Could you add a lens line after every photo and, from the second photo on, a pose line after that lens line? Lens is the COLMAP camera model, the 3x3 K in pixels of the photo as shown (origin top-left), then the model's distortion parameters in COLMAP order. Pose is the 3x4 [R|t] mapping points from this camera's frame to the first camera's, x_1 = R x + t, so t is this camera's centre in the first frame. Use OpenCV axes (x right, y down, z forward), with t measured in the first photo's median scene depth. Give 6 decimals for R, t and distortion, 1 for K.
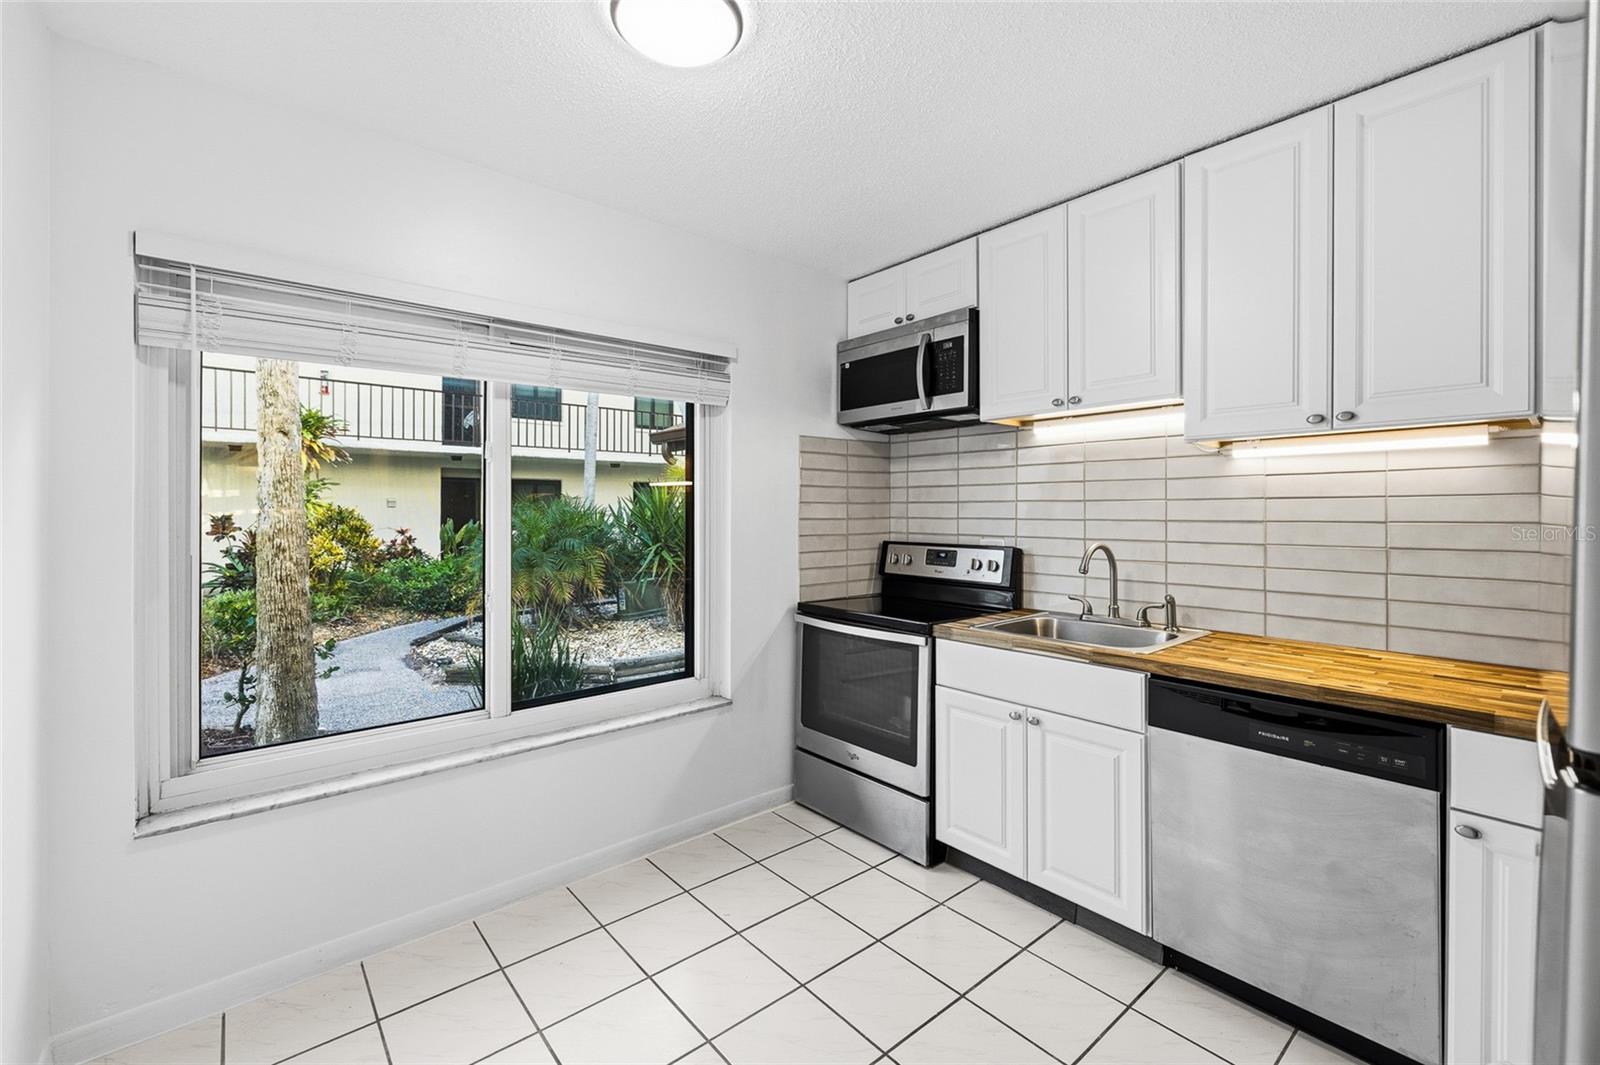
lens RADIAL K [[676.3, 0, 791.4], [0, 676.3, 509.1], [0, 0, 1]] dist [-0.003149, 0.000189]
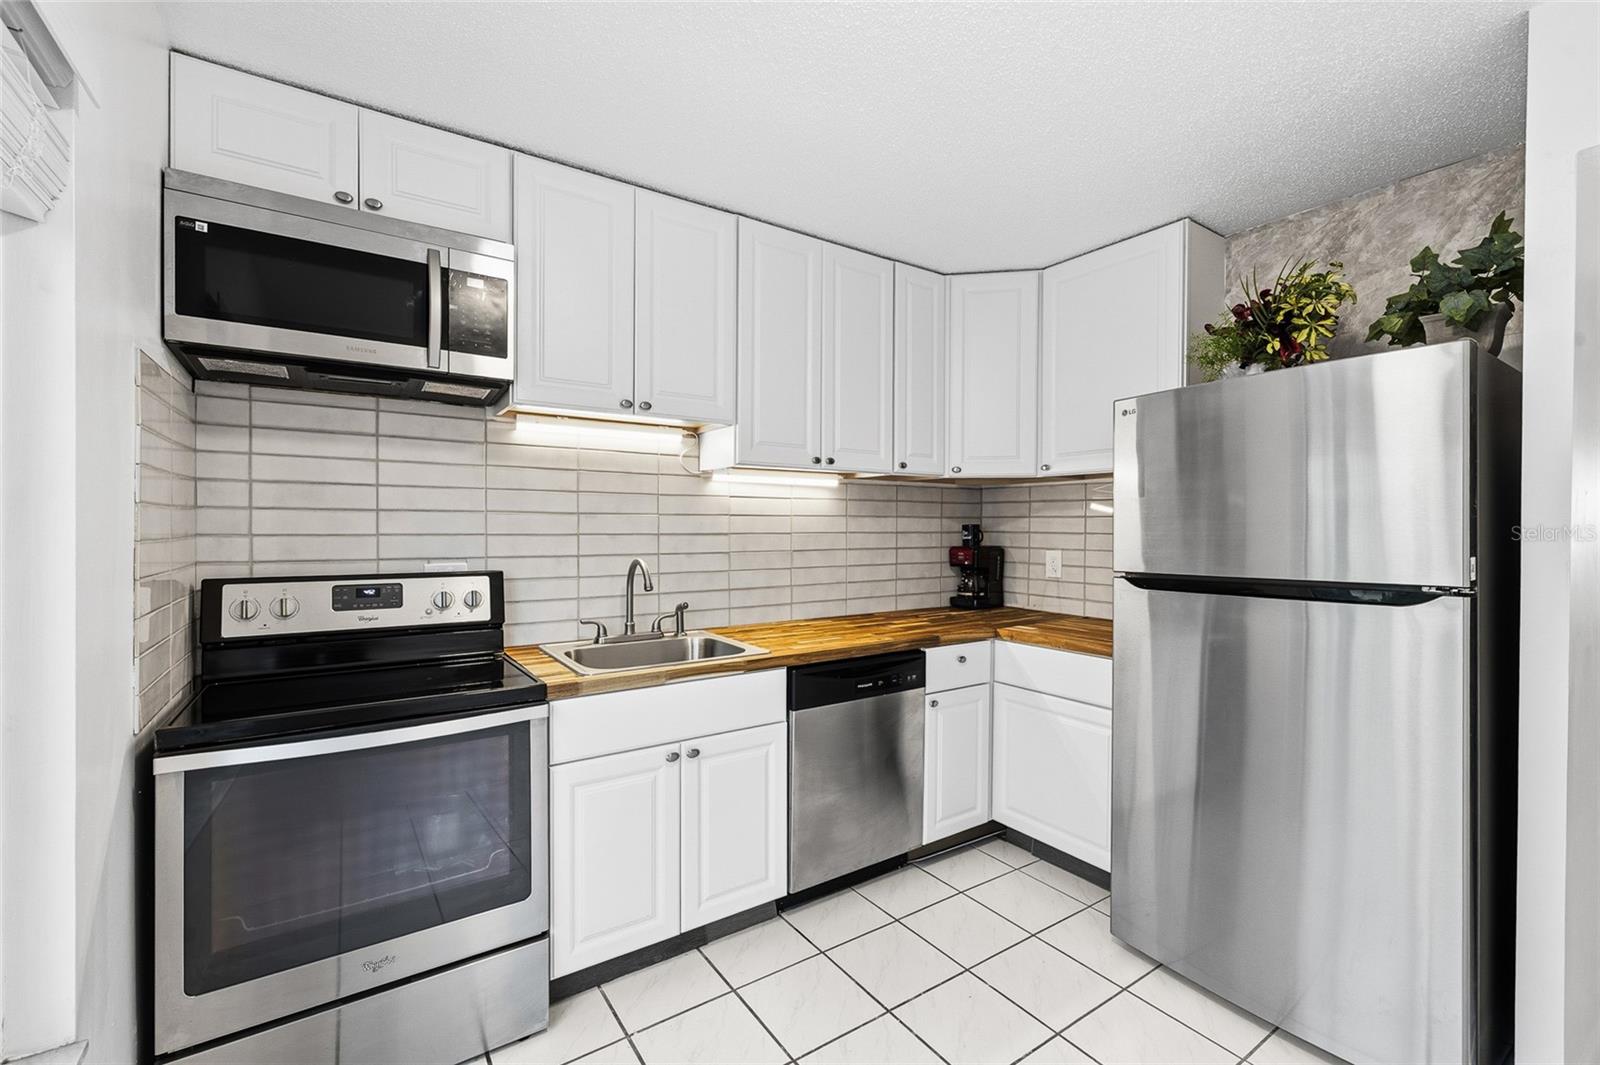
lens RADIAL K [[676.3, 0, 799.6], [0, 676.3, 534.5], [0, 0, 1]] dist [-0.003149, 0.000189]
pose [[0.099066, -0.010100, 0.995030, -0.437188], [-0.006035, 0.999924, 0.010750, 0.004392], [-0.995063, -0.007070, 0.098998, 0.622118]]
